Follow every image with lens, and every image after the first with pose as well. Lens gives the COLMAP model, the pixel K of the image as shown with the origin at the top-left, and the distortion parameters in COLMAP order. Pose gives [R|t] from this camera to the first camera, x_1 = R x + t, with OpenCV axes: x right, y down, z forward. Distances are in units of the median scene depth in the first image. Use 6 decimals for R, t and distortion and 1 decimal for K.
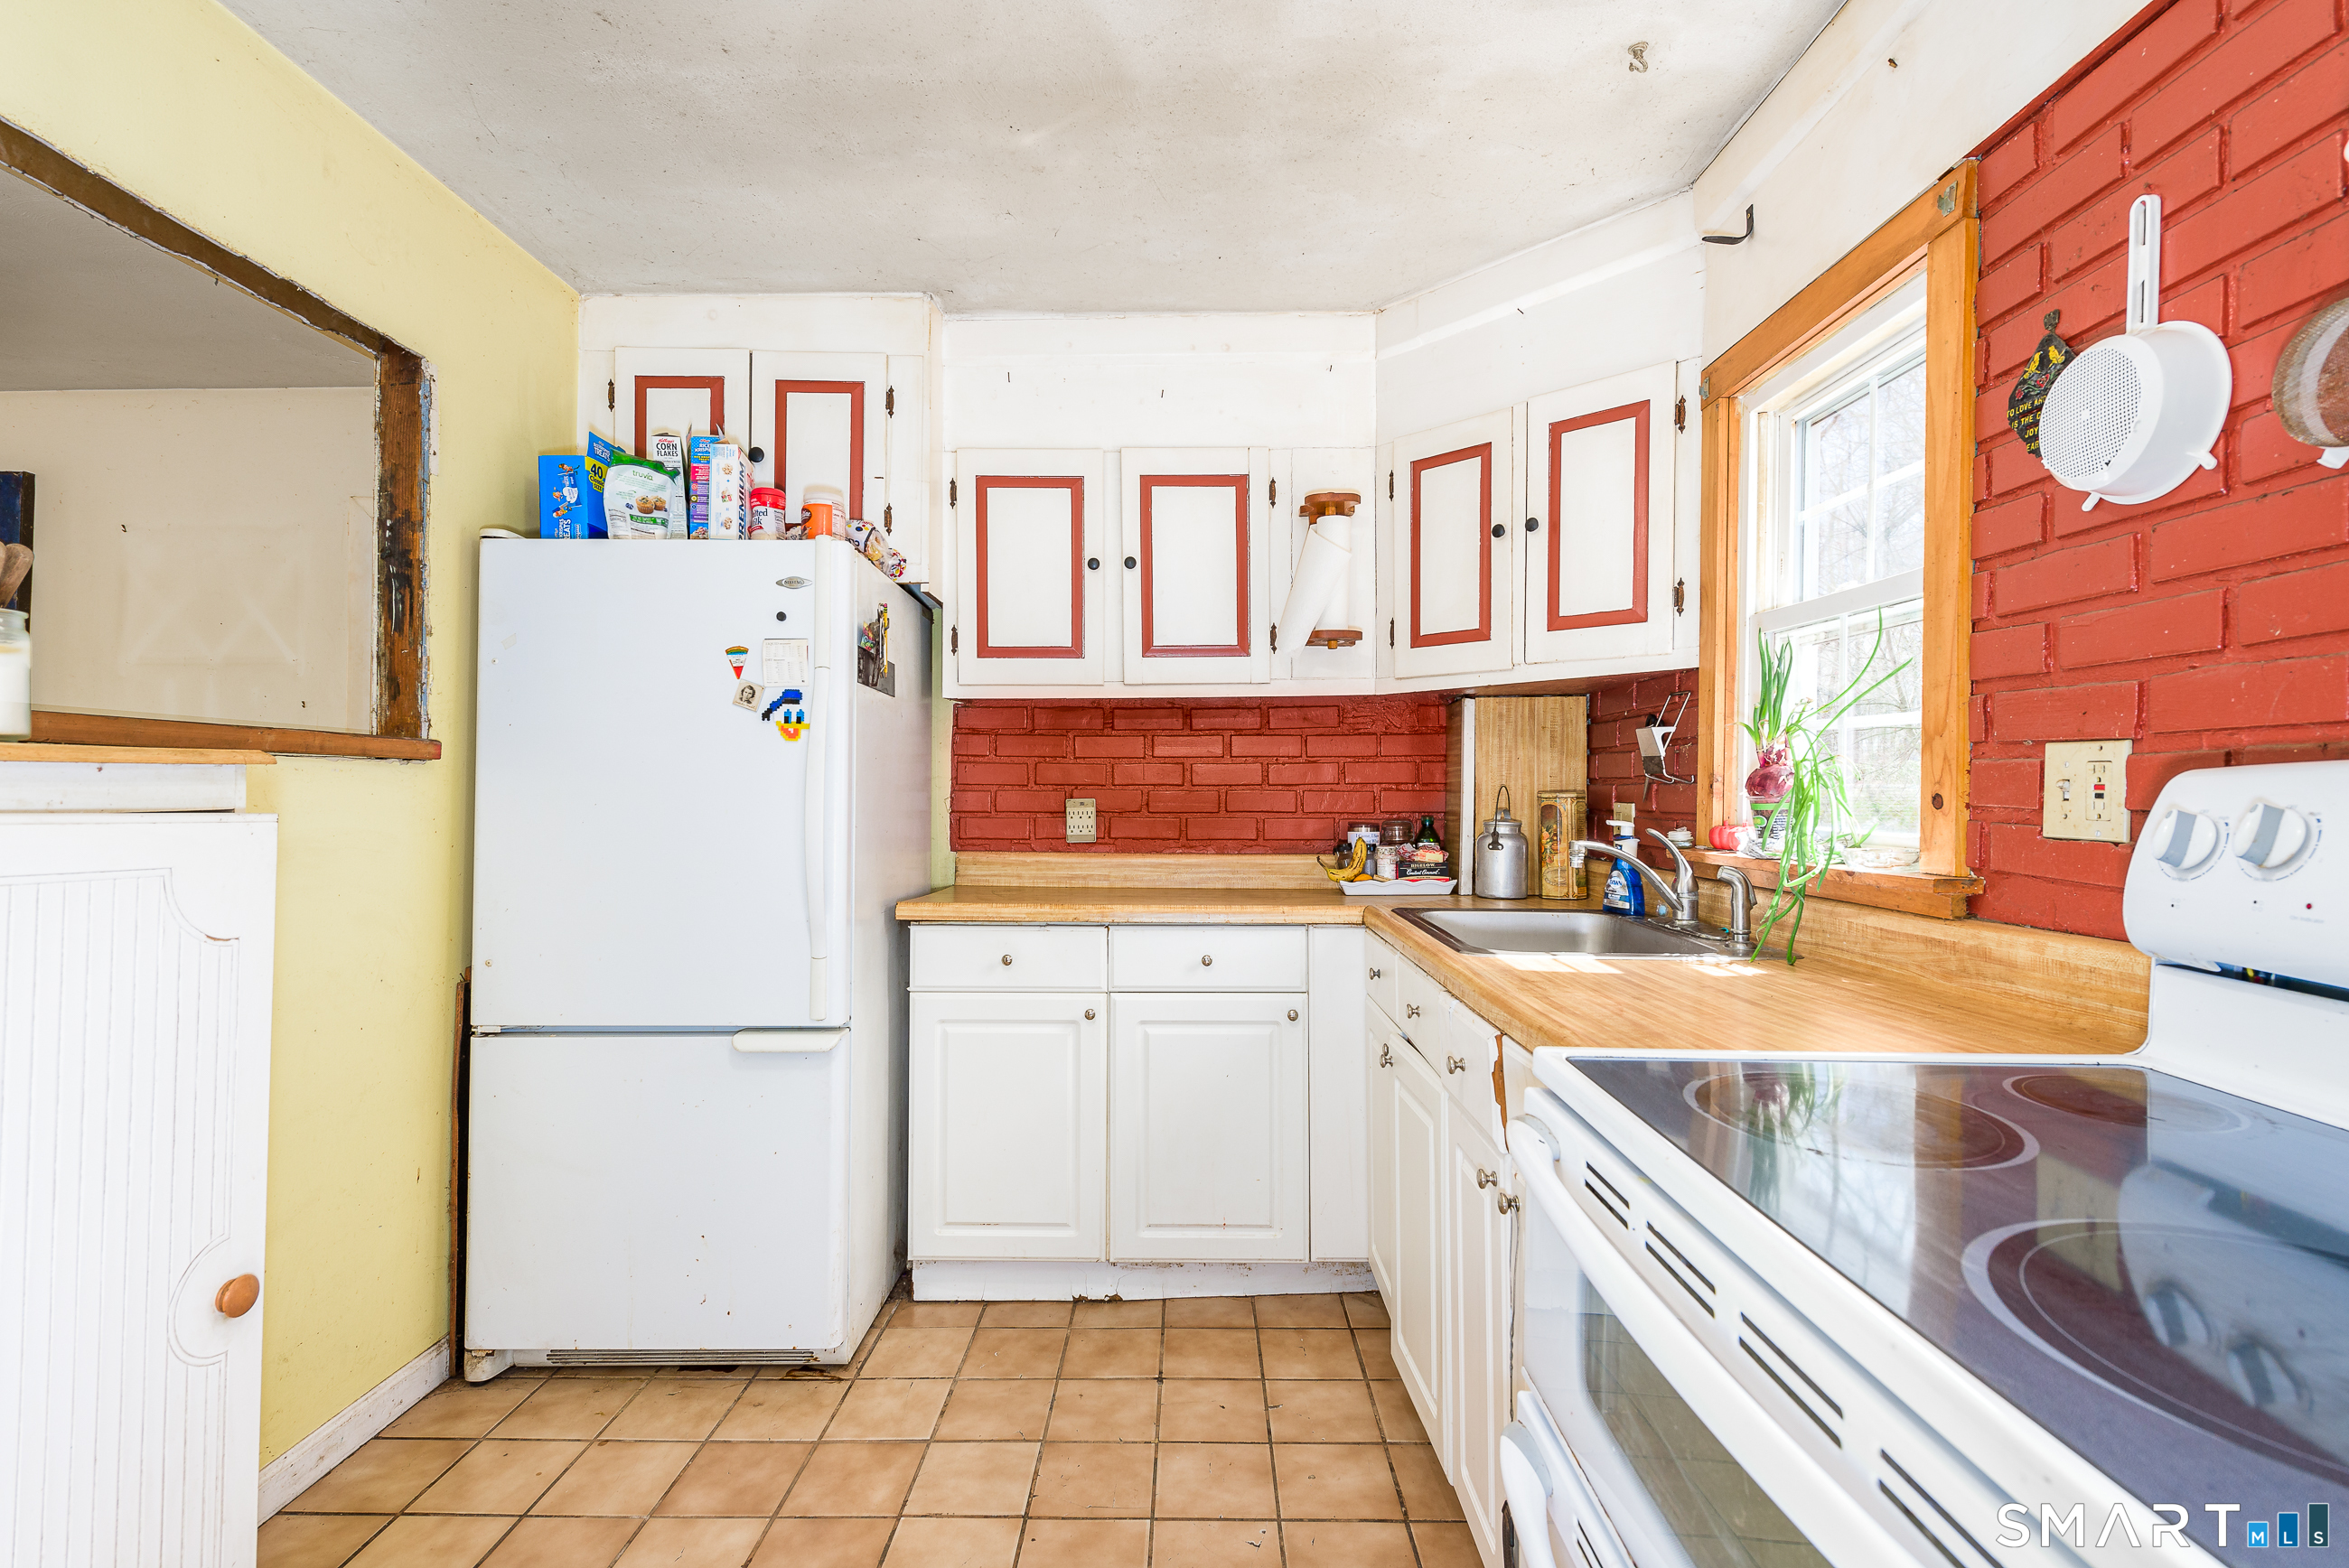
lens RADIAL K [[1075.4, 0, 1153.0], [0, 1075.4, 781.4], [0, 0, 1]] dist [0.013858, -0.004313]
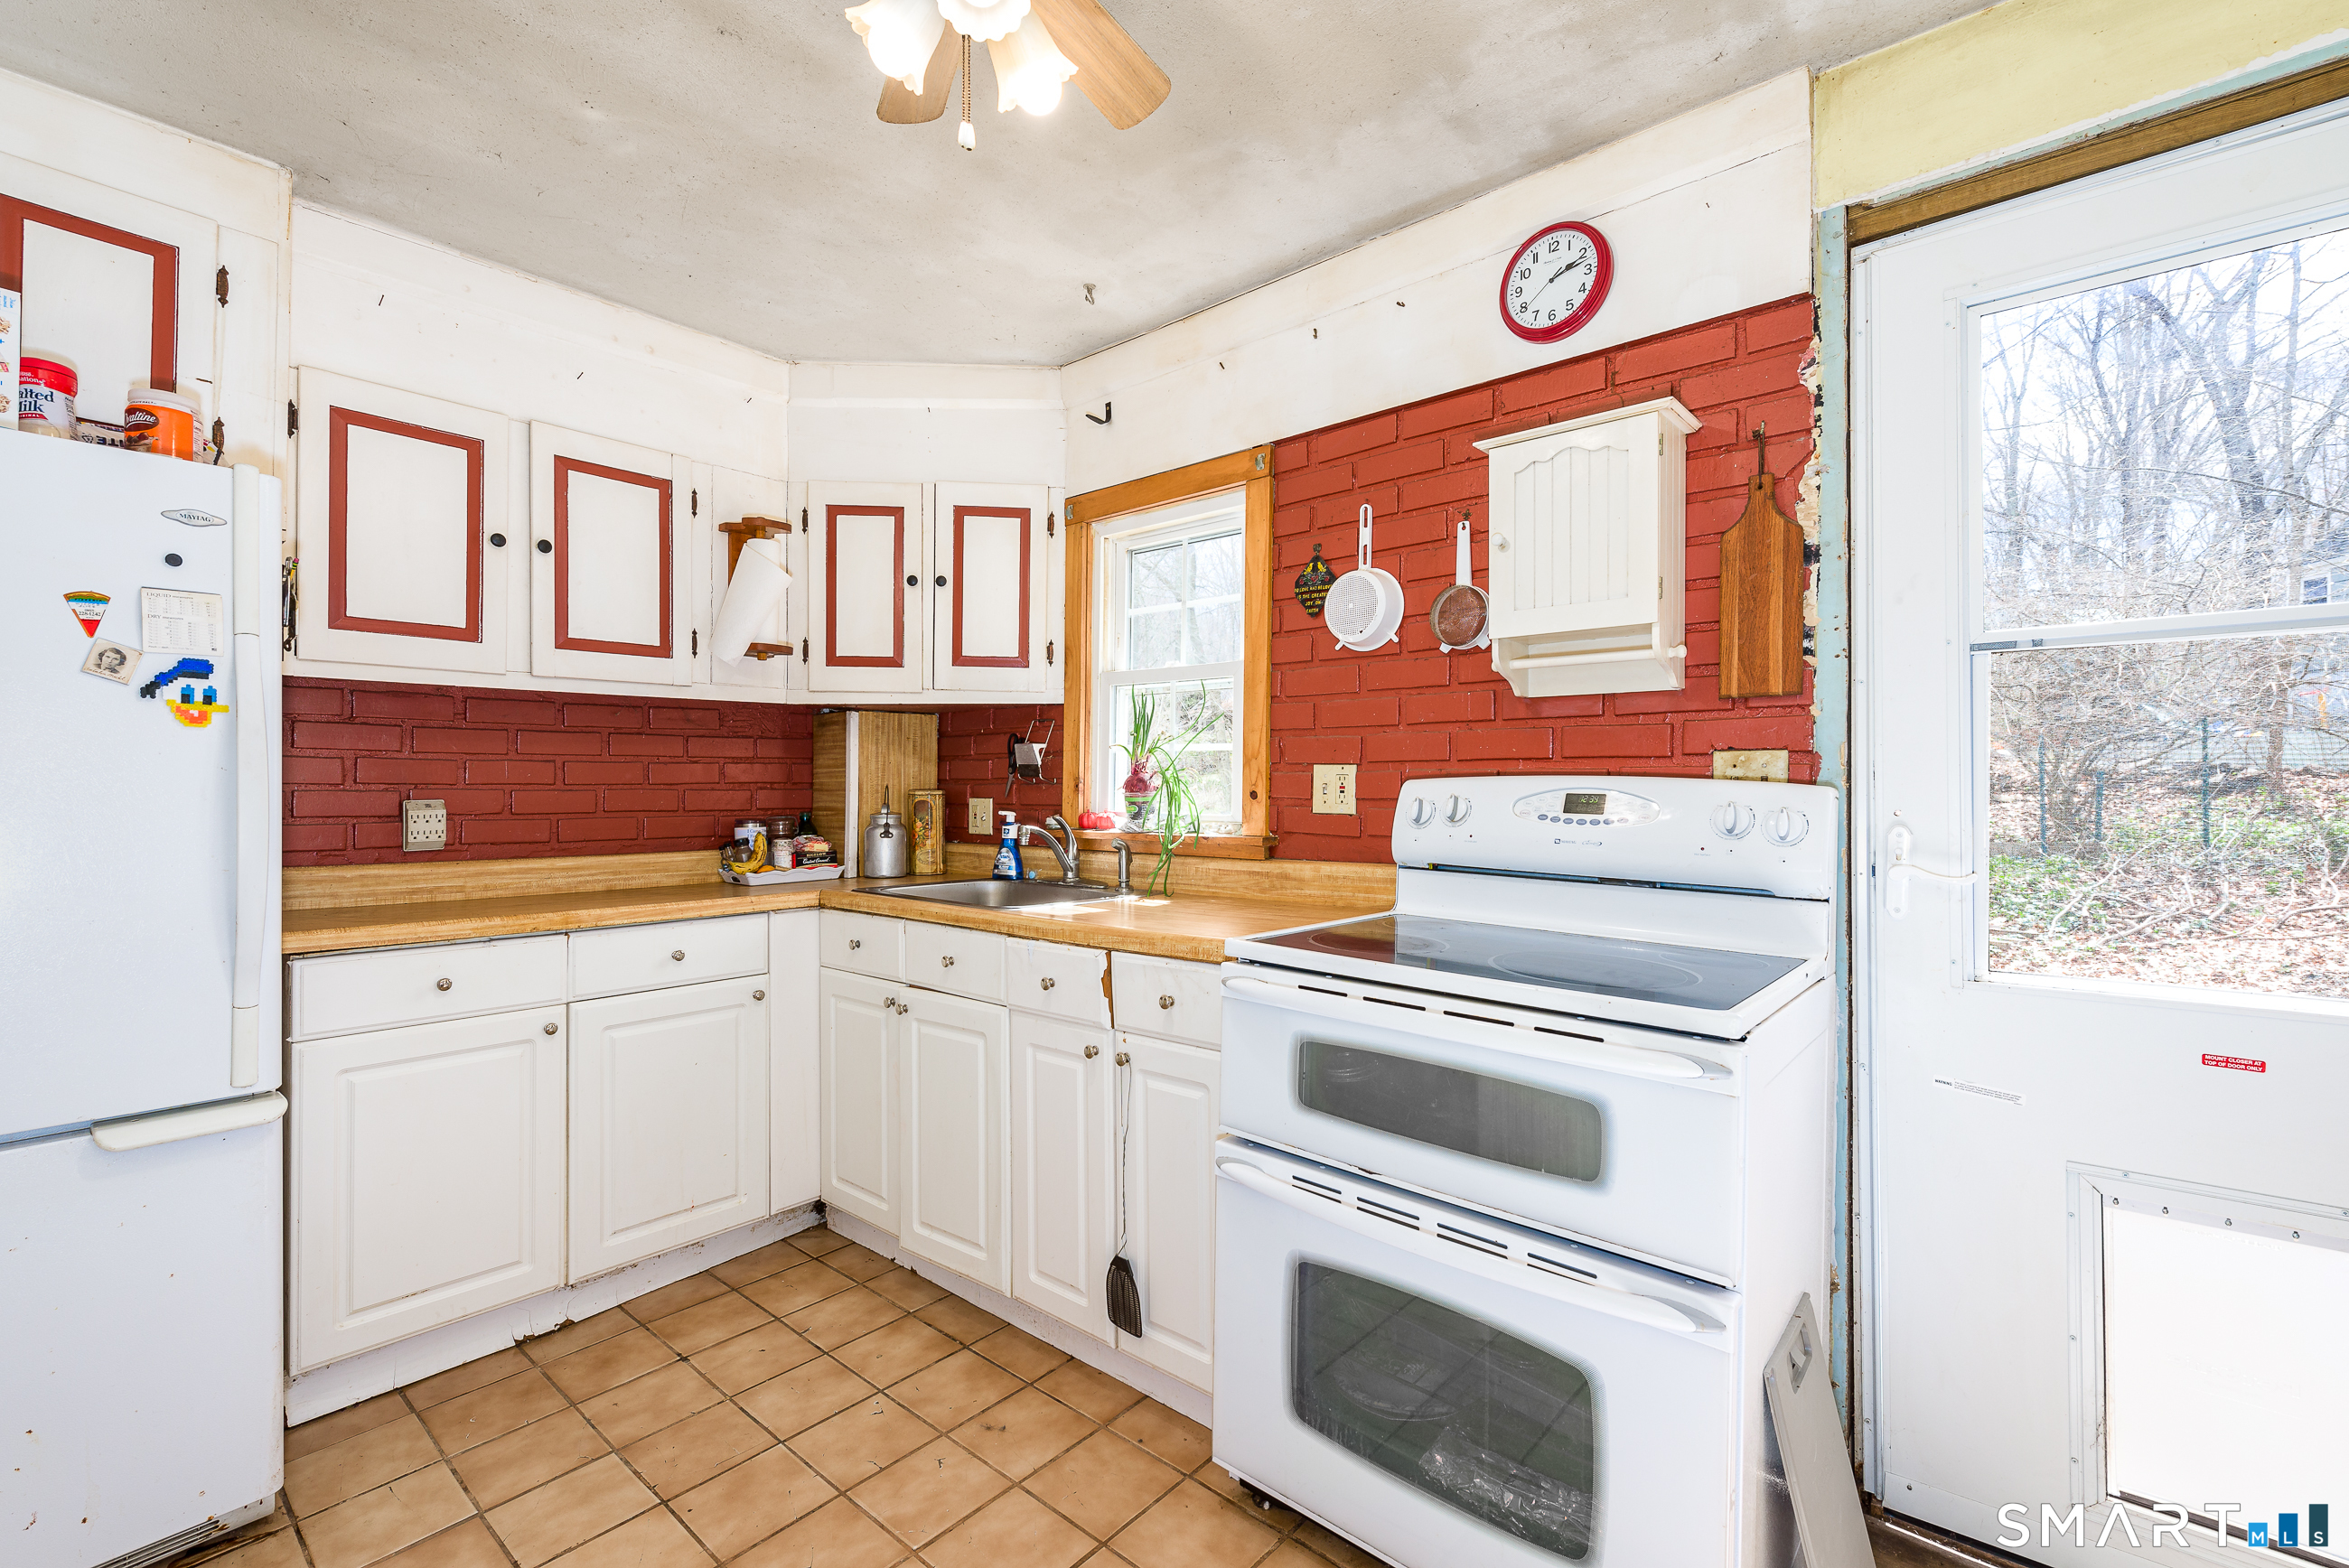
lens RADIAL K [[1043.8, 0, 1162.8], [0, 1043.8, 781.6], [0, 0, 1]] dist [0.016614, -0.004604]
pose [[0.644873, 0.003092, 0.764283, -0.460589], [-0.004711, 0.999989, -0.000070, -0.002123], [-0.764275, -0.003555, 0.644880, 0.000176]]
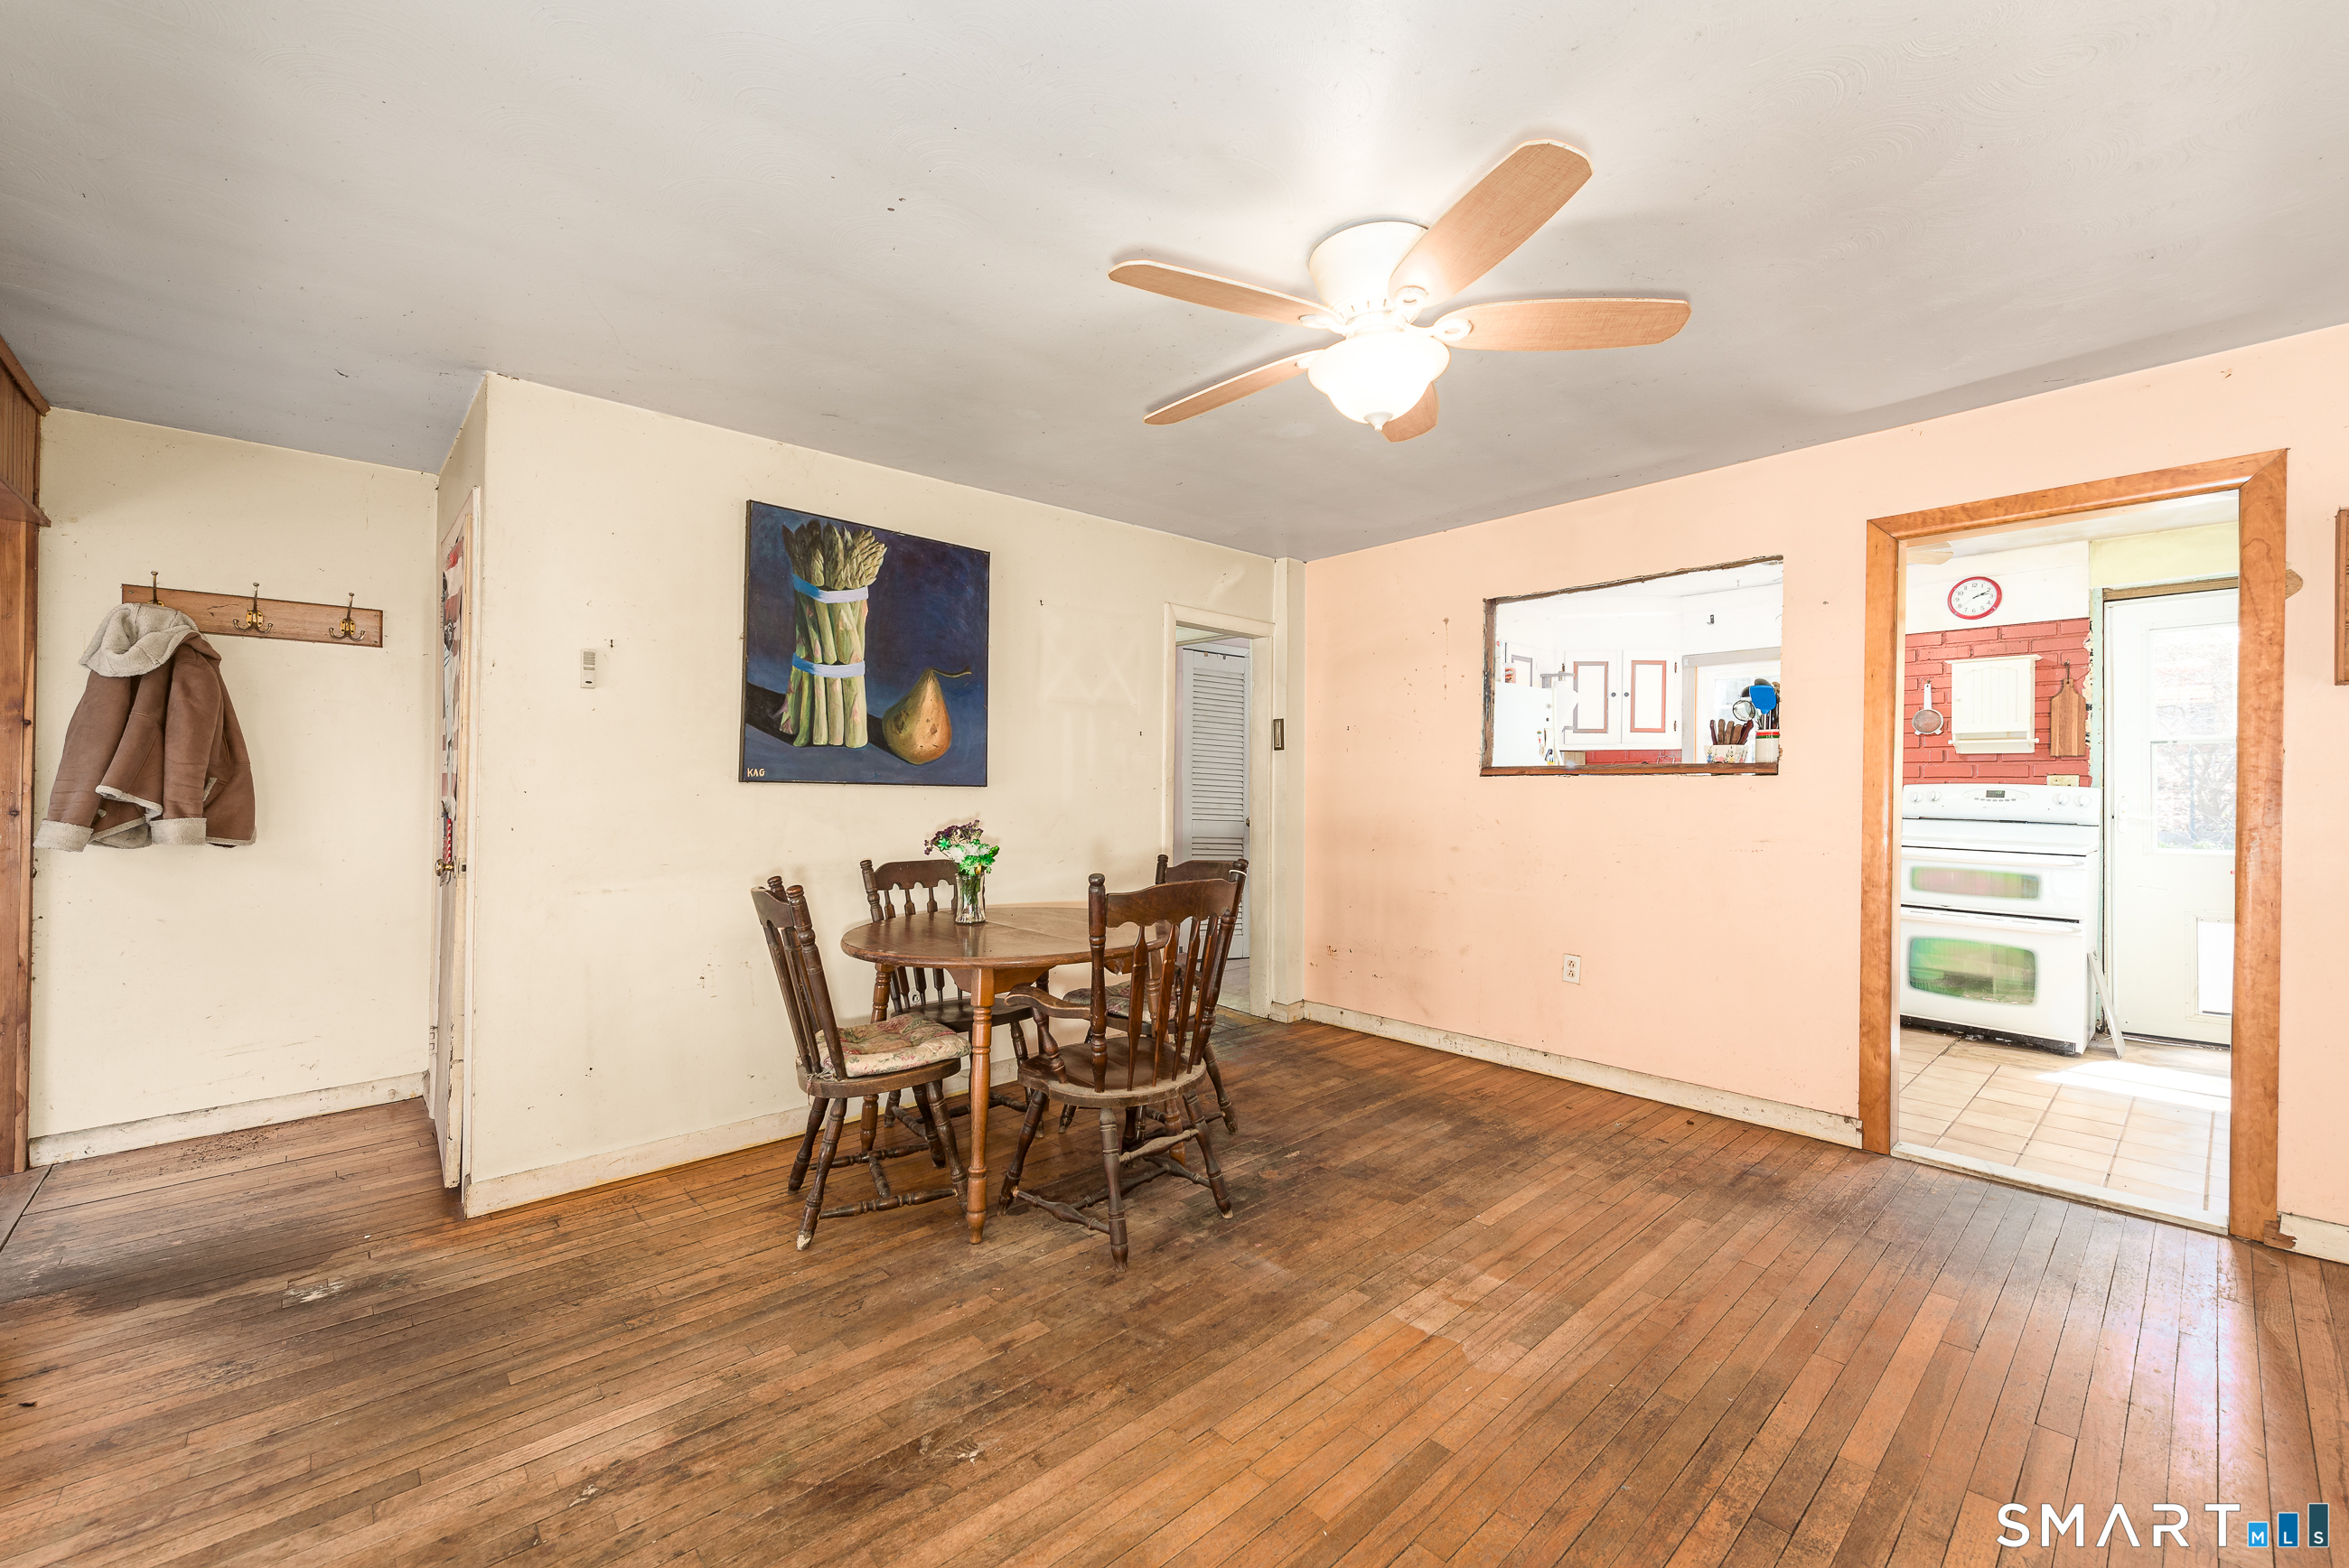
lens RADIAL K [[954.4, 0, 1172.0], [0, 954.4, 782.0], [0, 0, 1]] dist [0.013201, -0.003621]
pose [[0.713478, -0.001179, 0.700677, -2.468472], [-0.003148, 0.999983, 0.004888, -0.017004], [-0.700671, -0.005693, 0.713462, 0.040041]]
